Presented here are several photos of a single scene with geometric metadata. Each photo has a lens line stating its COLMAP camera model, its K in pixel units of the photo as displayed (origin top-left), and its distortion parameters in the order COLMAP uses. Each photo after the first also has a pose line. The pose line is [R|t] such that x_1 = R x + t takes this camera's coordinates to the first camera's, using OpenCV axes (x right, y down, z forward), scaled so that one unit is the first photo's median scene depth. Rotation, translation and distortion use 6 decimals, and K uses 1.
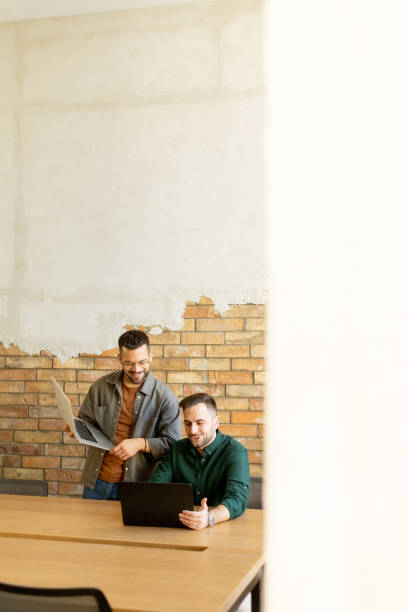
lens RADIAL K [[881.7, 0, 204.0], [0, 881.7, 306.0], [0, 0, 1]] dist [-0.005051, -0.032368]
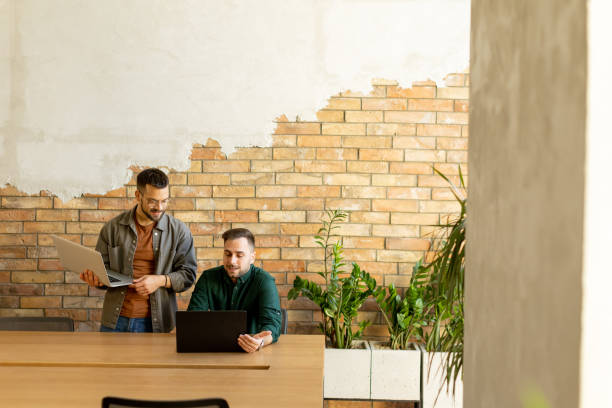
lens RADIAL K [[881.7, 0, 306.0], [0, 881.7, 204.0], [0, 0, 1]] dist [-0.005051, -0.032368]
pose [[0.965529, 0.000172, 0.260297, -0.161318], [-0.014114, 0.998563, 0.051691, 0.010182], [-0.259914, -0.053583, 0.964144, -0.039797]]
